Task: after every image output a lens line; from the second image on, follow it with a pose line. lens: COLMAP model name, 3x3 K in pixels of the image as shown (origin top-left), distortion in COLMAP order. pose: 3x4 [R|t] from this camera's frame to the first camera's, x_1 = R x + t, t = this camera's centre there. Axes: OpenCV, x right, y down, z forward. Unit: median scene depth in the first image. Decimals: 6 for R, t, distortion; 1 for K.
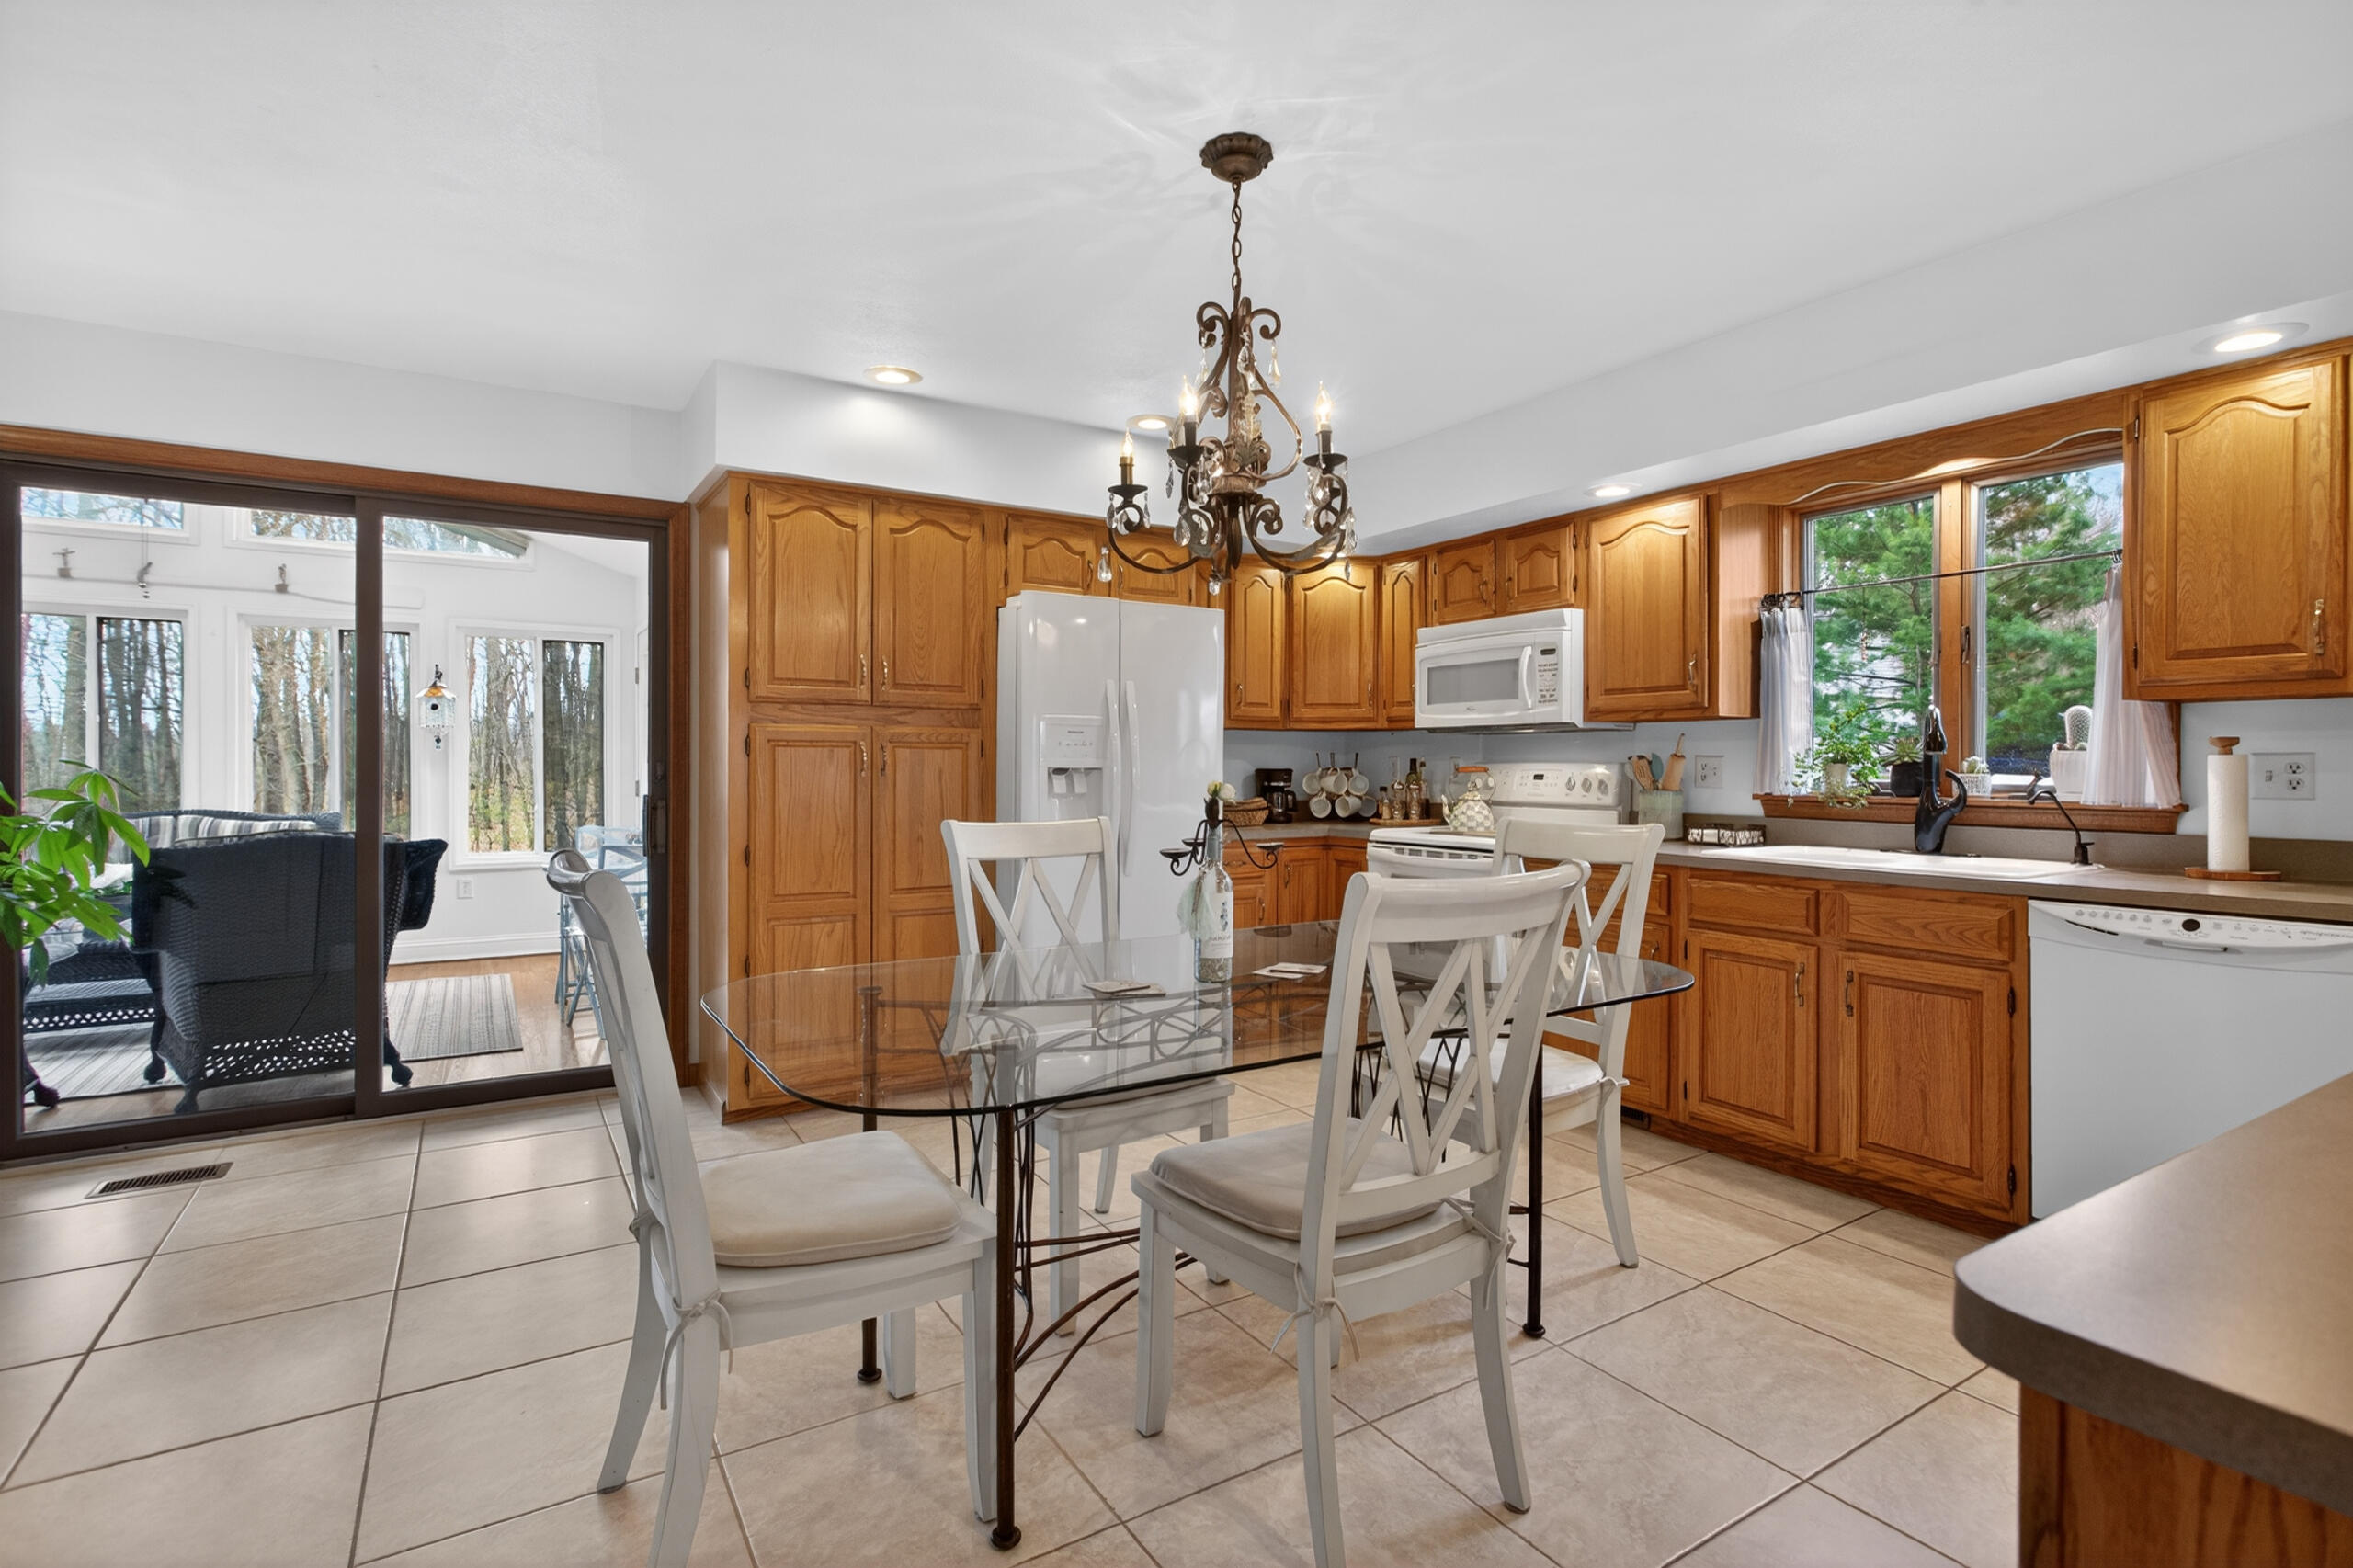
lens RADIAL K [[1117.1, 0, 1173.4], [0, 1117.1, 776.6], [0, 0, 1]] dist [-0.009969, 0.003088]
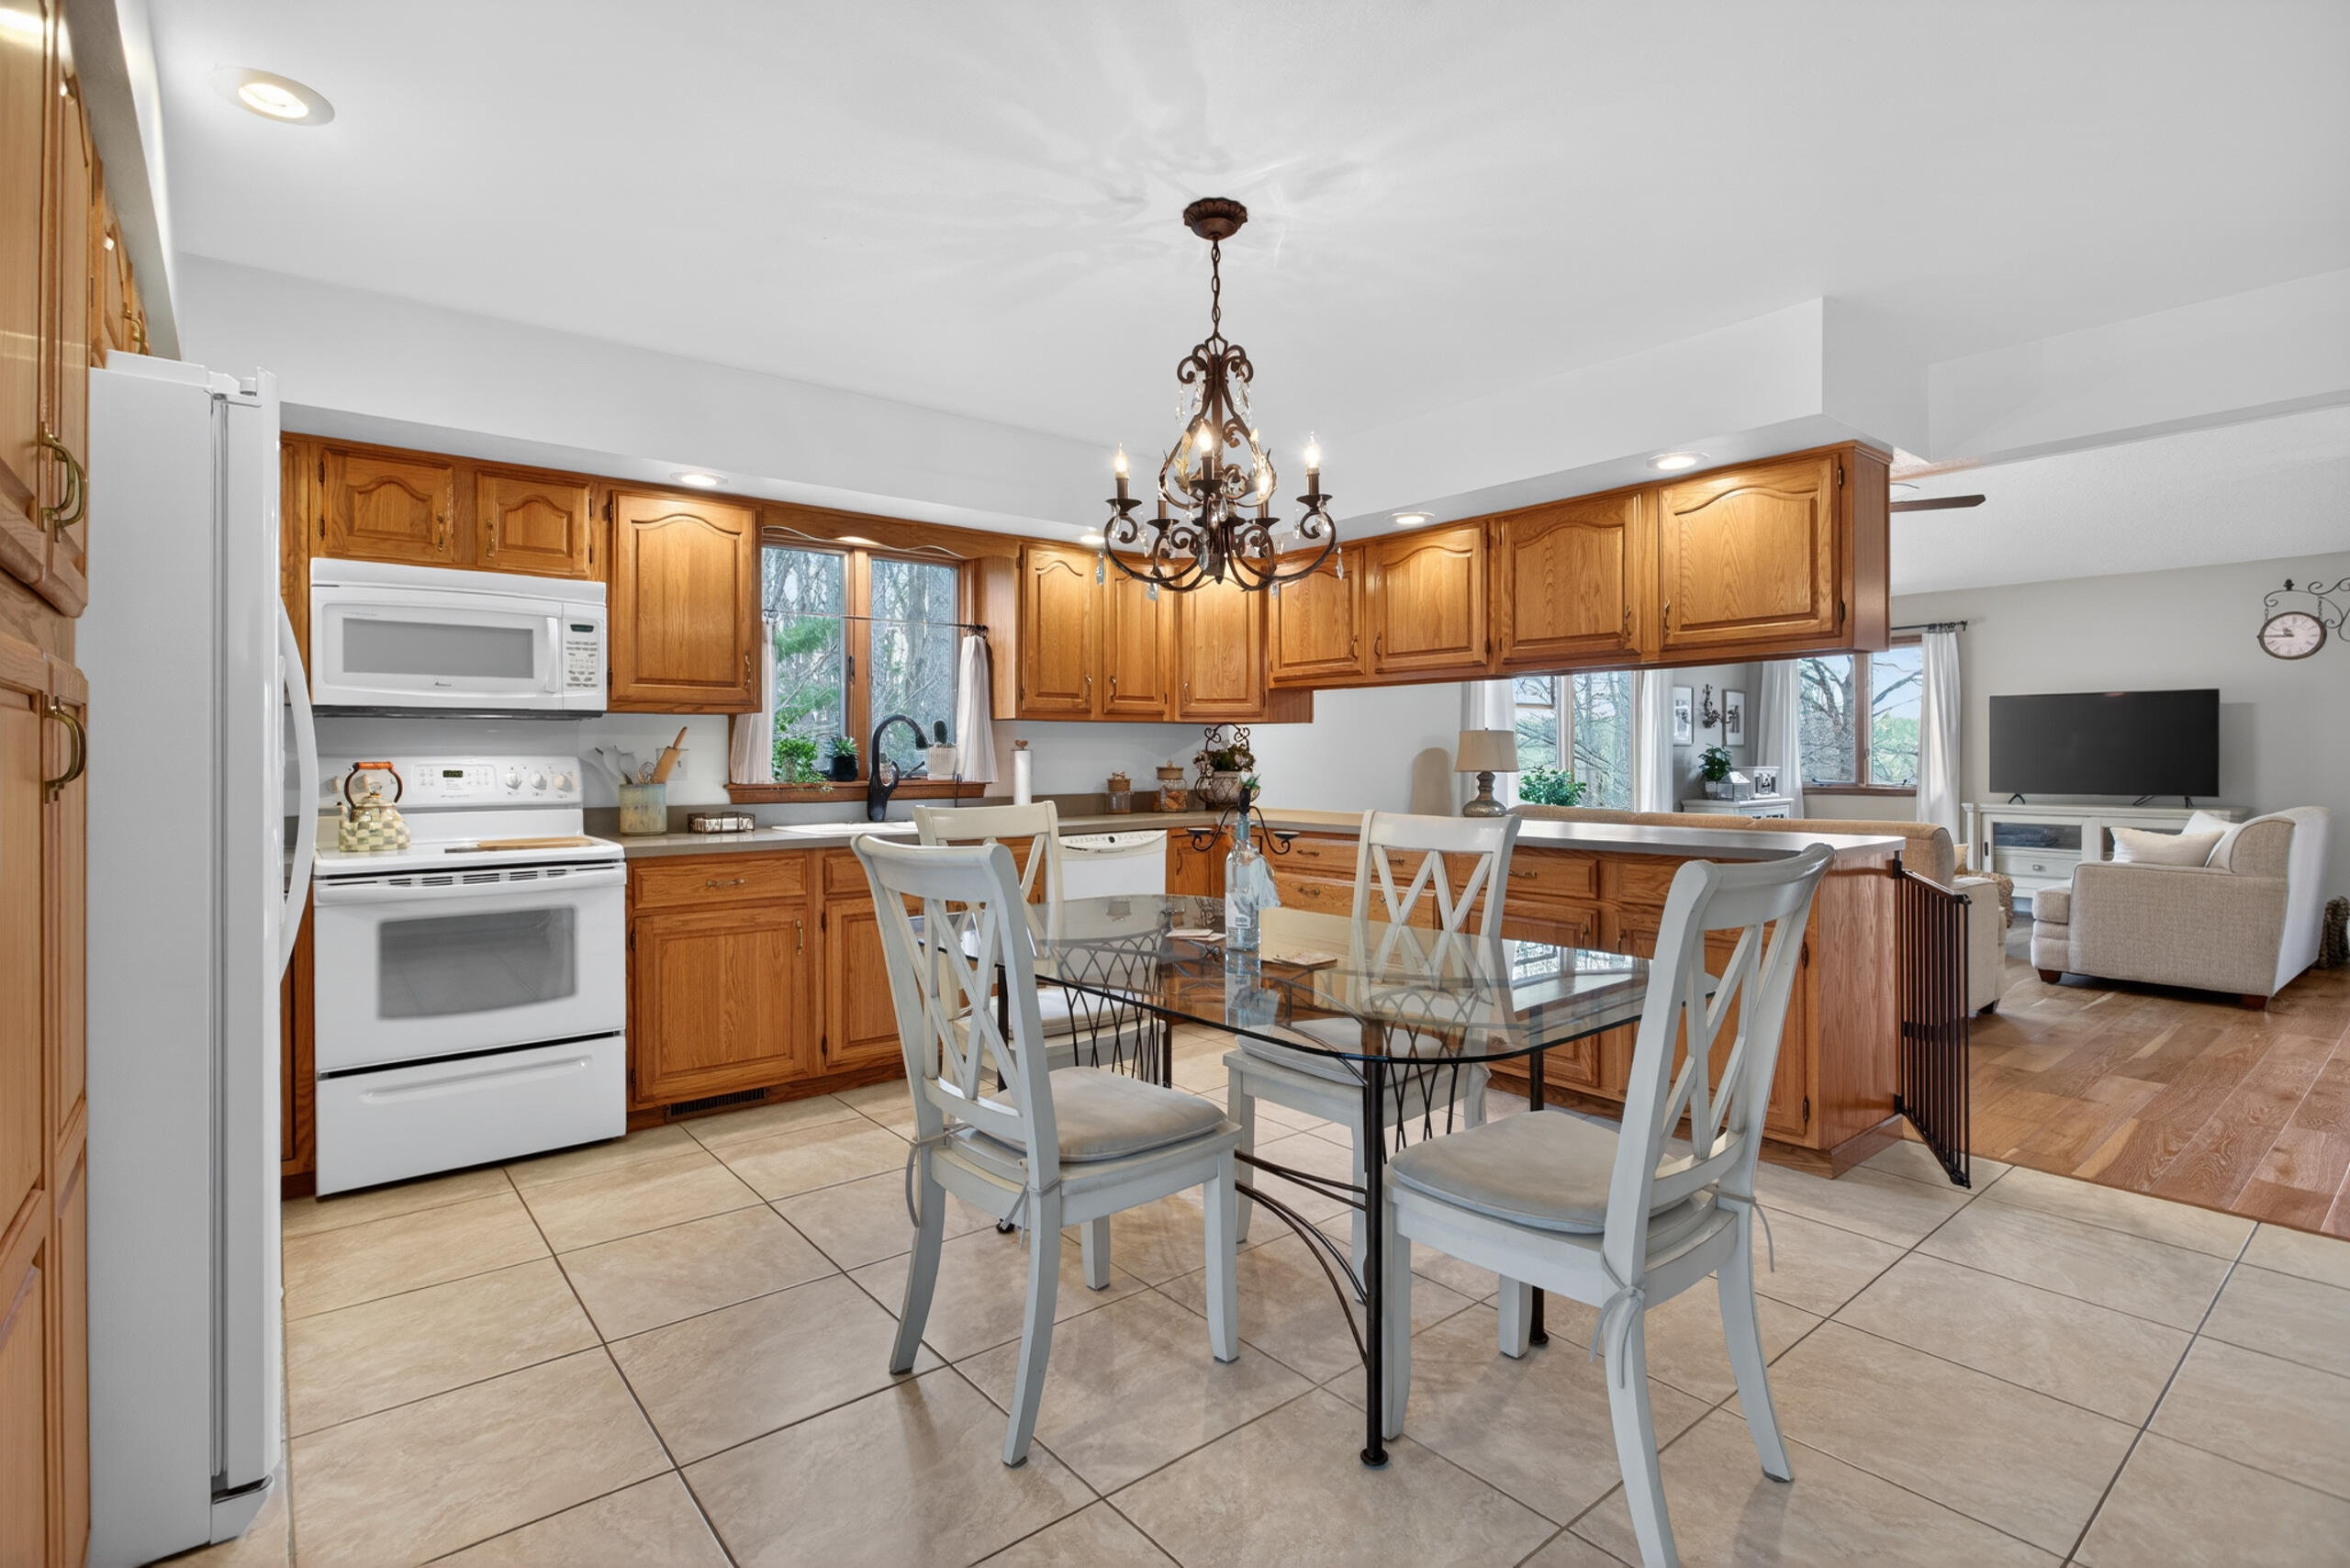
lens RADIAL K [[1115.7, 0, 1163.9], [0, 1115.7, 763.6], [0, 0, 1]] dist [-0.009969, 0.003088]
pose [[-0.124871, -0.008816, 0.992134, -0.621999], [0.014056, 0.999844, 0.010654, -0.010052], [-0.992073, 0.015275, -0.124728, 0.706269]]
